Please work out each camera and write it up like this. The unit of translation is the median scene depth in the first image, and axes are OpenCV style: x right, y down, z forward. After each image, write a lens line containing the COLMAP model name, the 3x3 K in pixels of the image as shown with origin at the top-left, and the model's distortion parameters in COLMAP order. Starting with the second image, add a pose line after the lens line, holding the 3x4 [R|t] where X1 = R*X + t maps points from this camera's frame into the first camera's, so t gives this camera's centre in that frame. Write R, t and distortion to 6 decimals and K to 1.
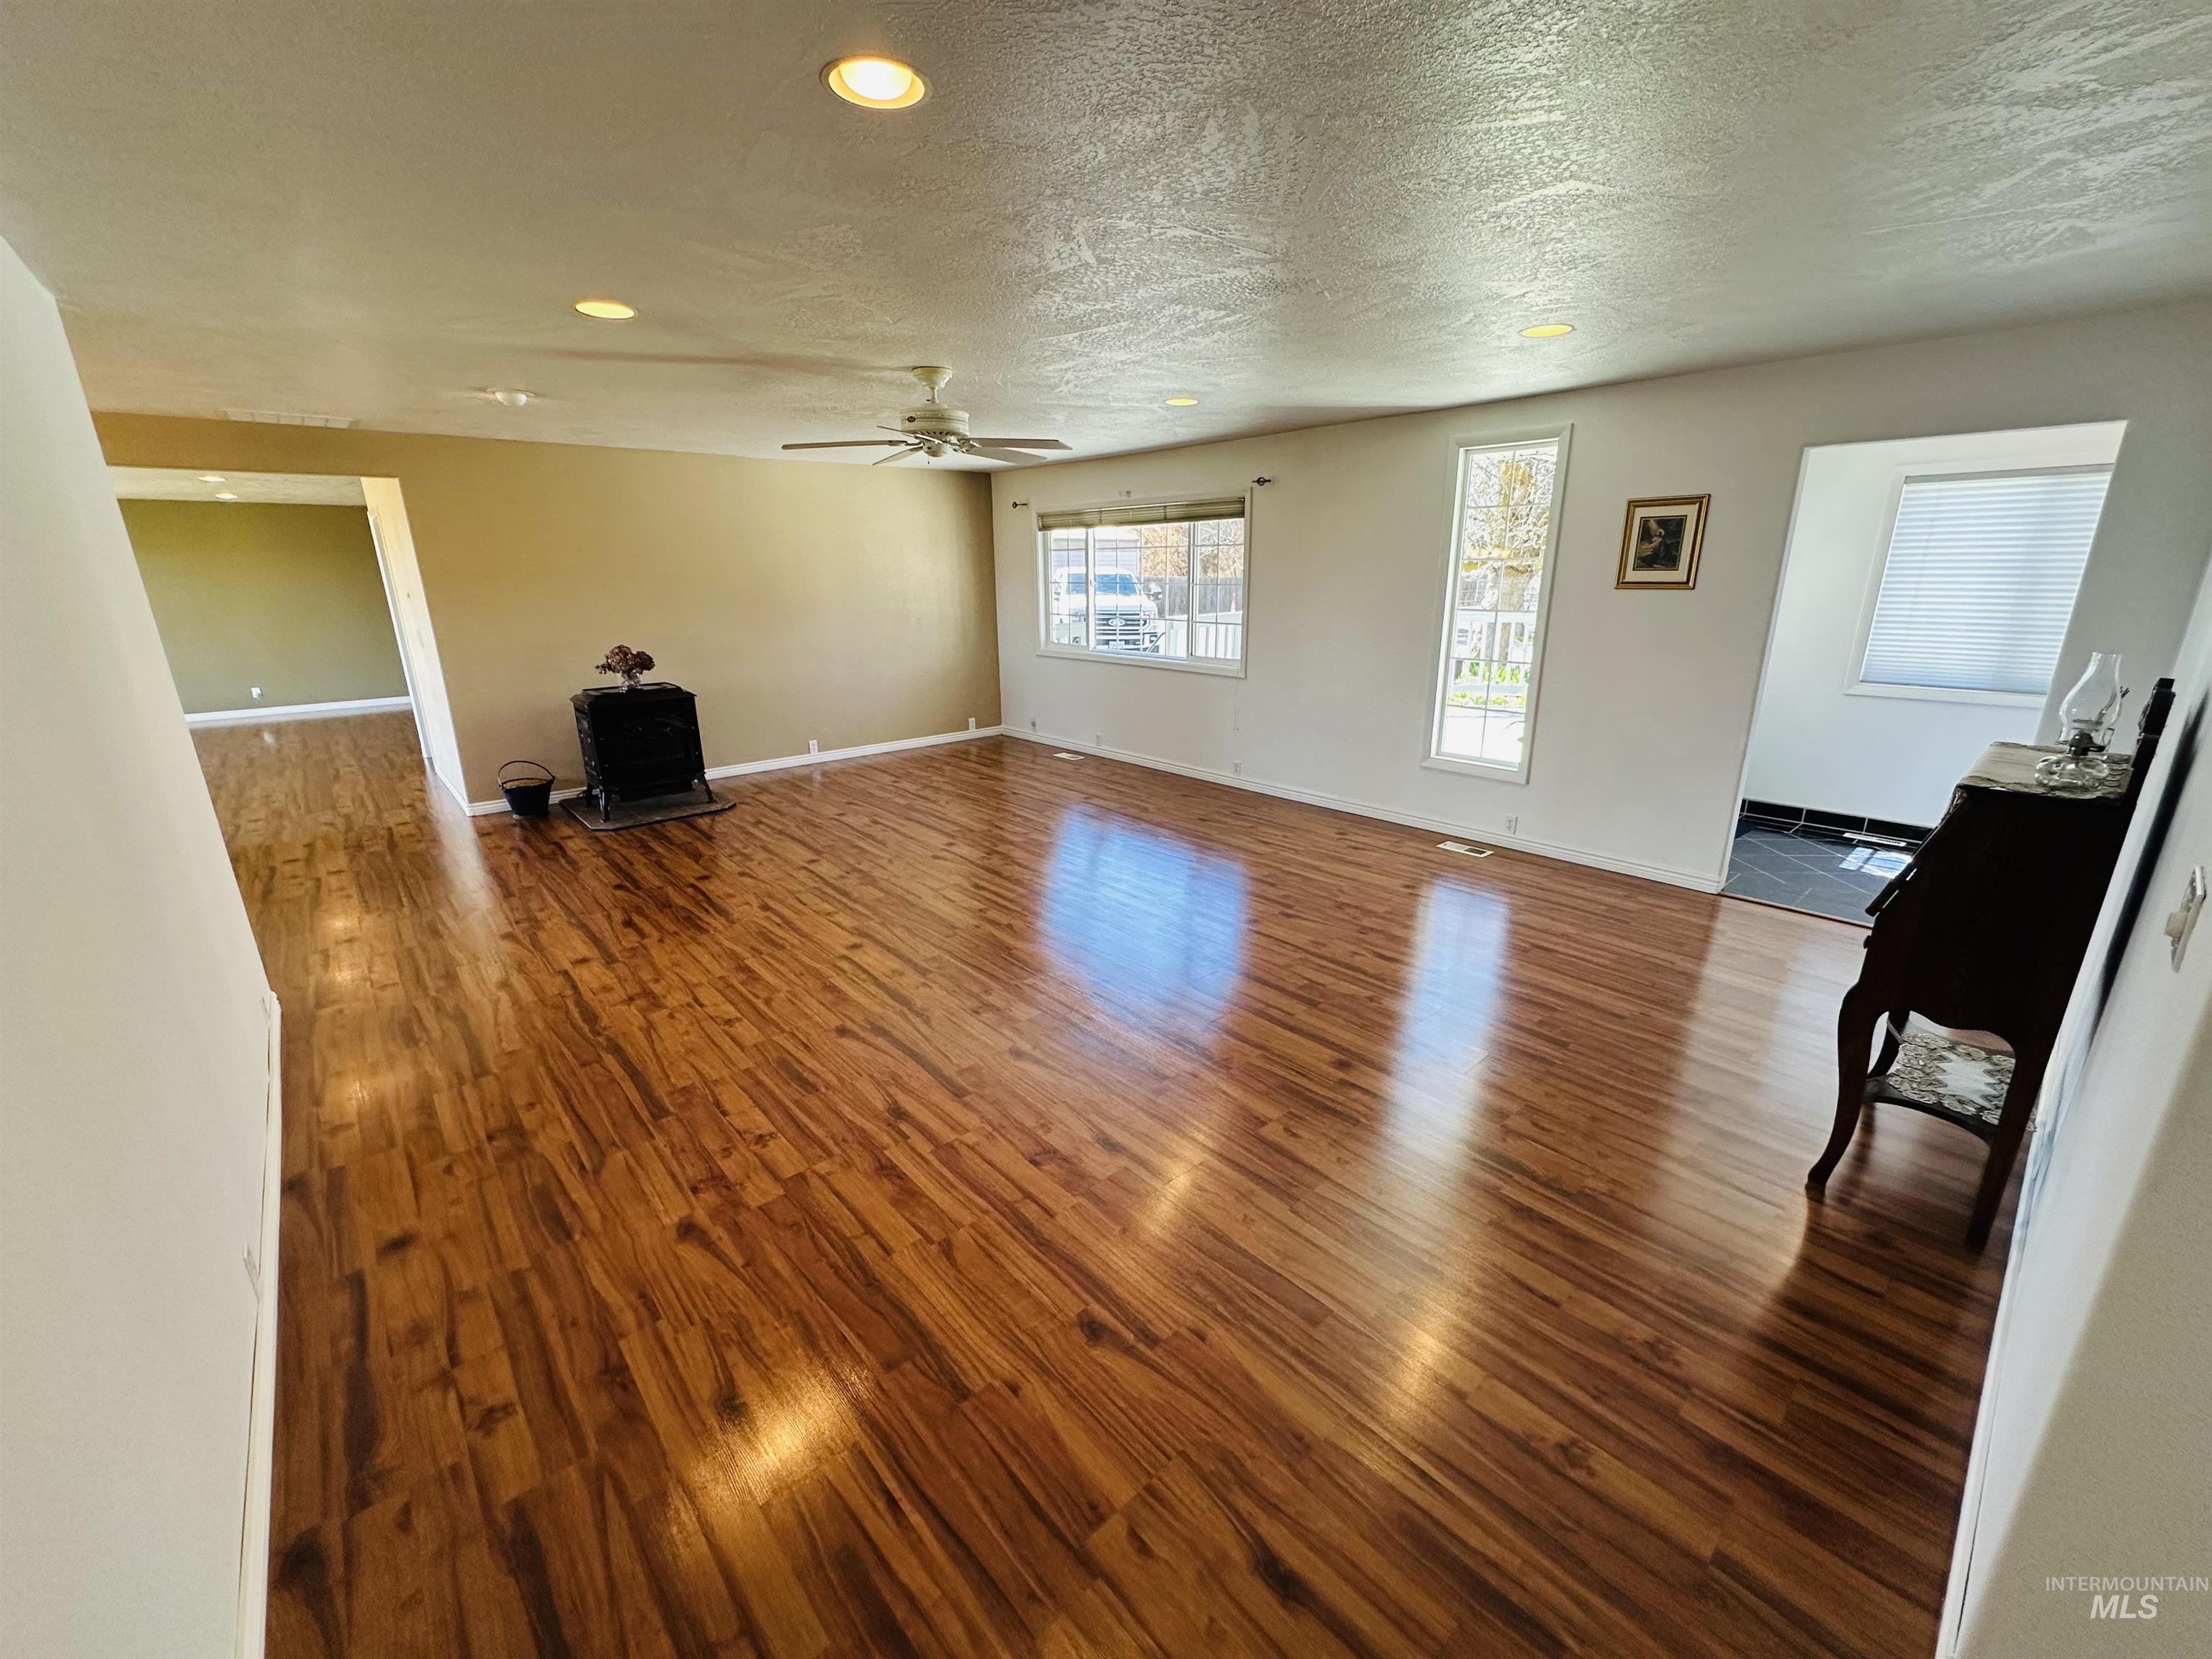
lens RADIAL K [[885.2, 0, 1107.6], [0, 885.2, 828.2], [0, 0, 1]] dist [-0.004146, 0.001116]
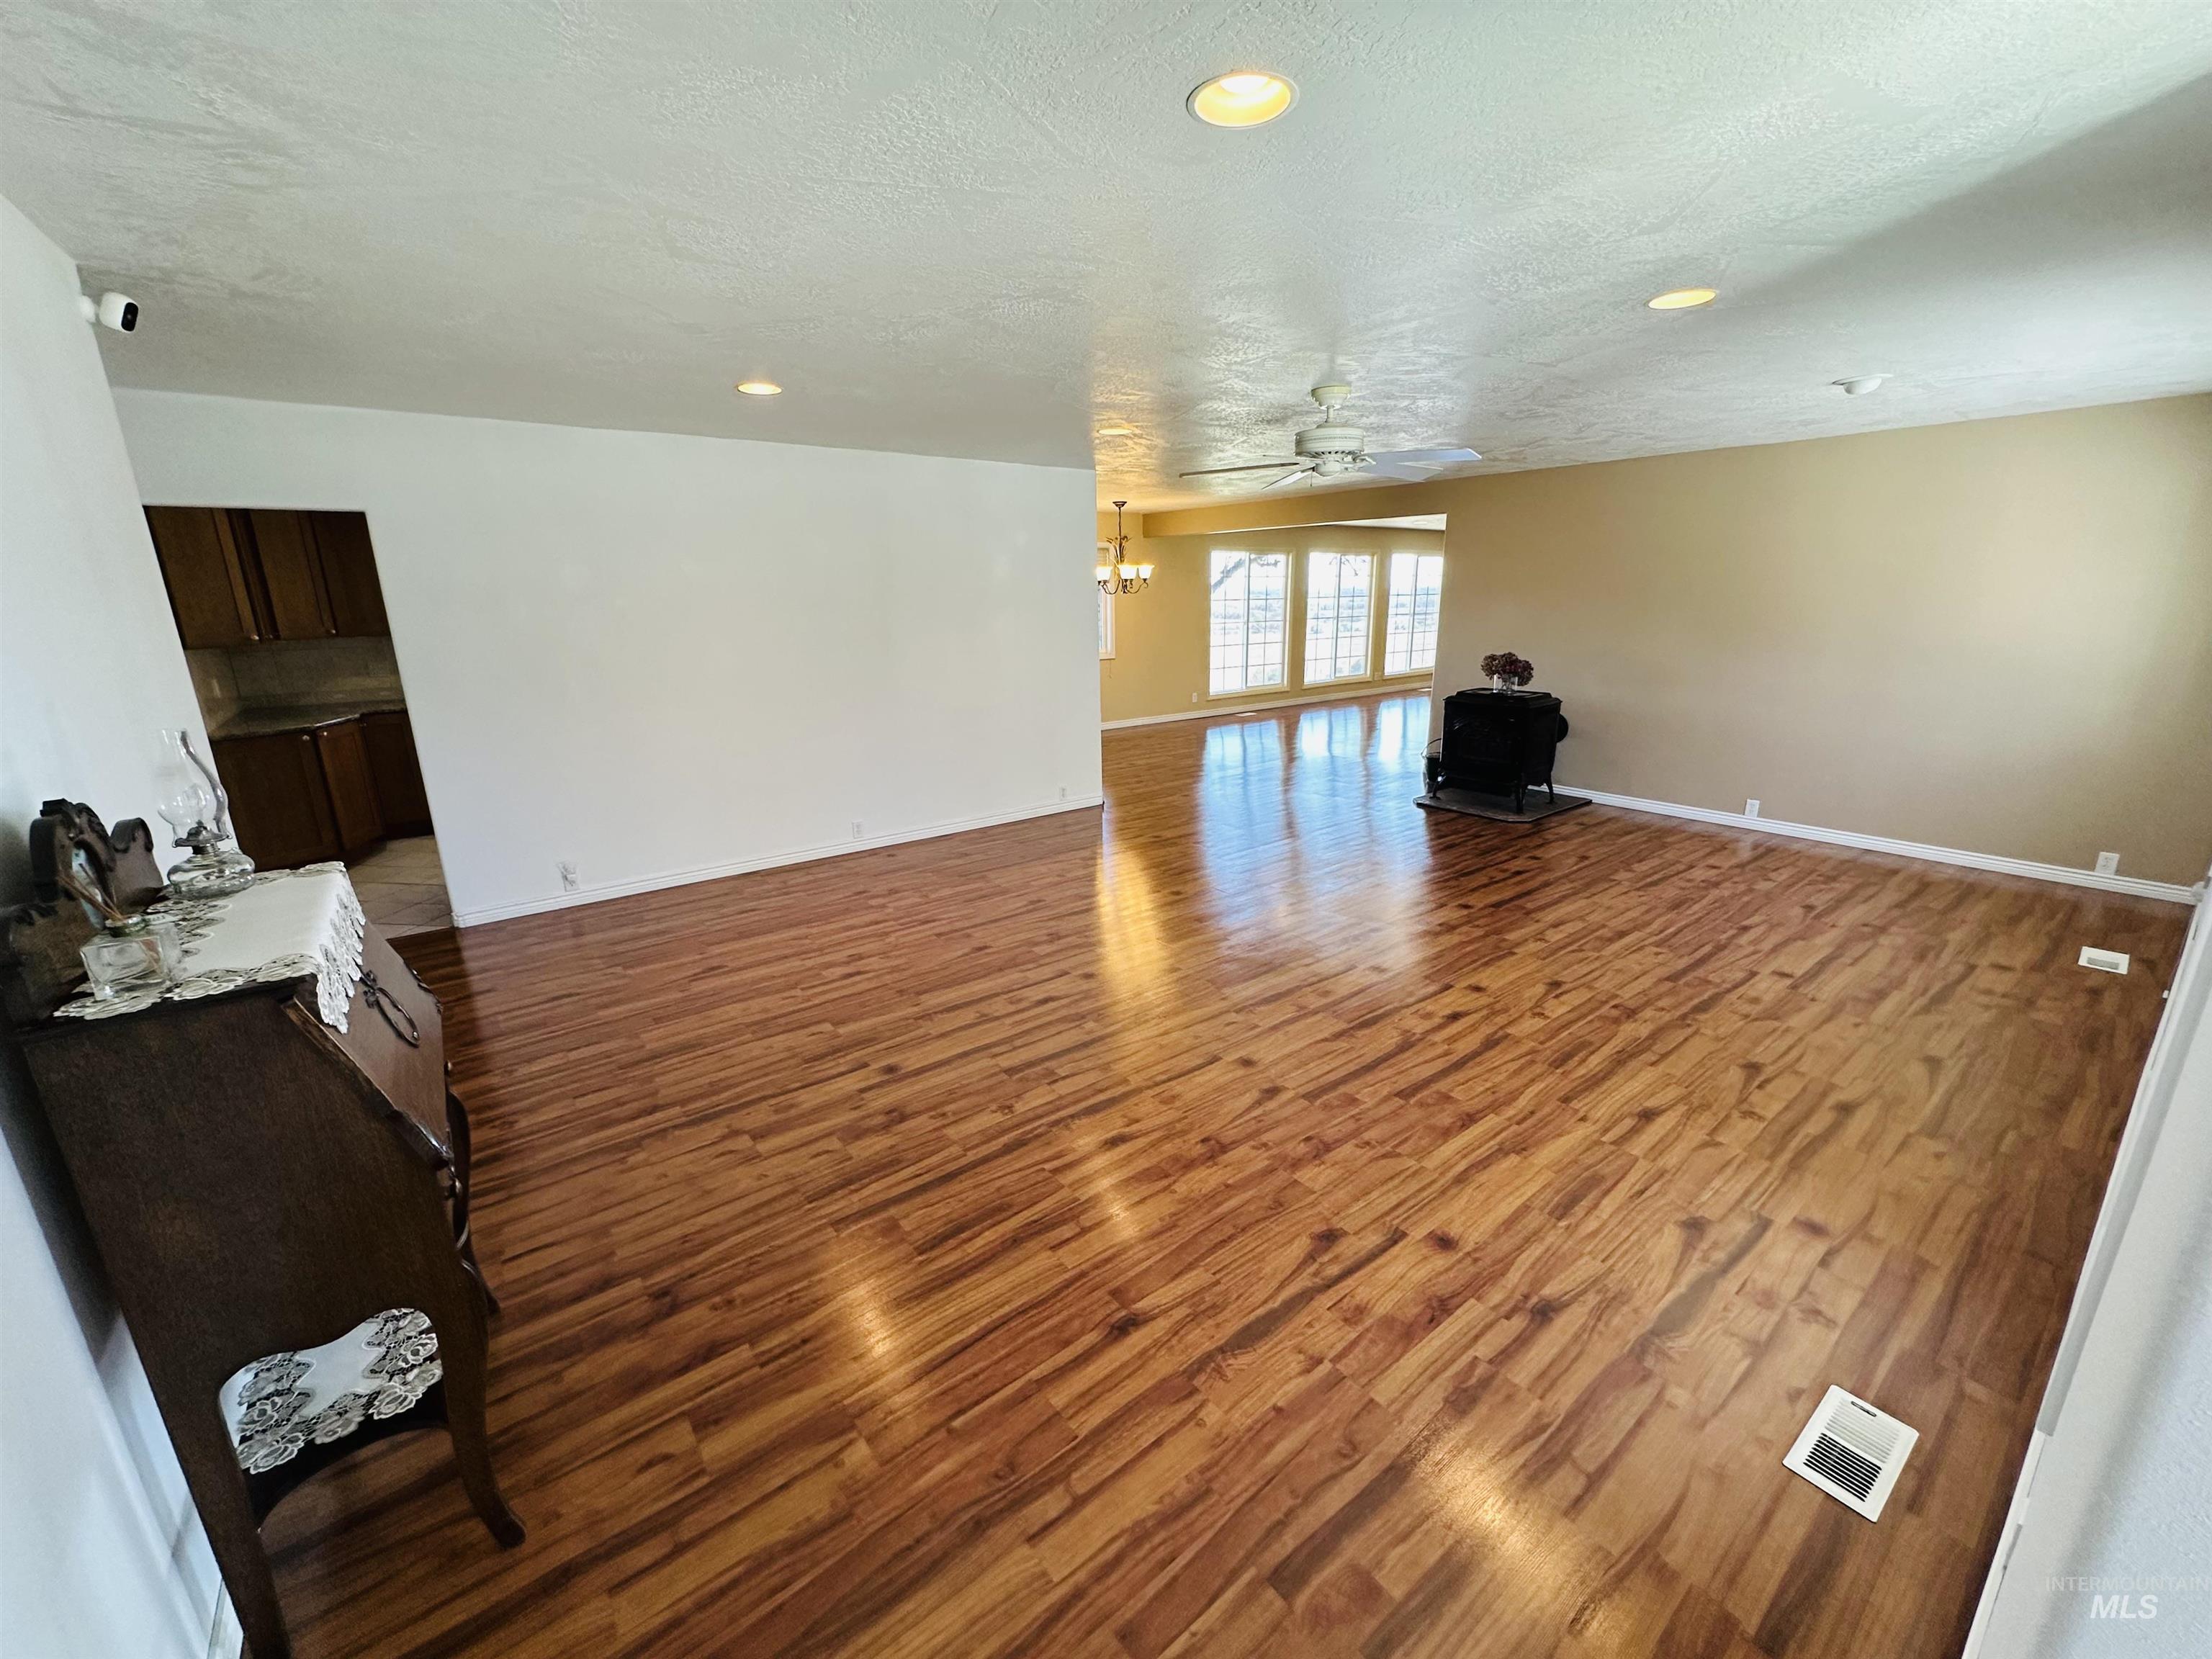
lens RADIAL K [[885.2, 0, 1110.2], [0, 885.2, 829.1], [0, 0, 1]] dist [-0.004146, 0.001116]
pose [[-0.067645, 0.273215, -0.959571, 0.691941], [-0.269685, 0.920965, 0.281235, -0.212730], [0.960570, 0.277806, 0.011383, 0.679823]]
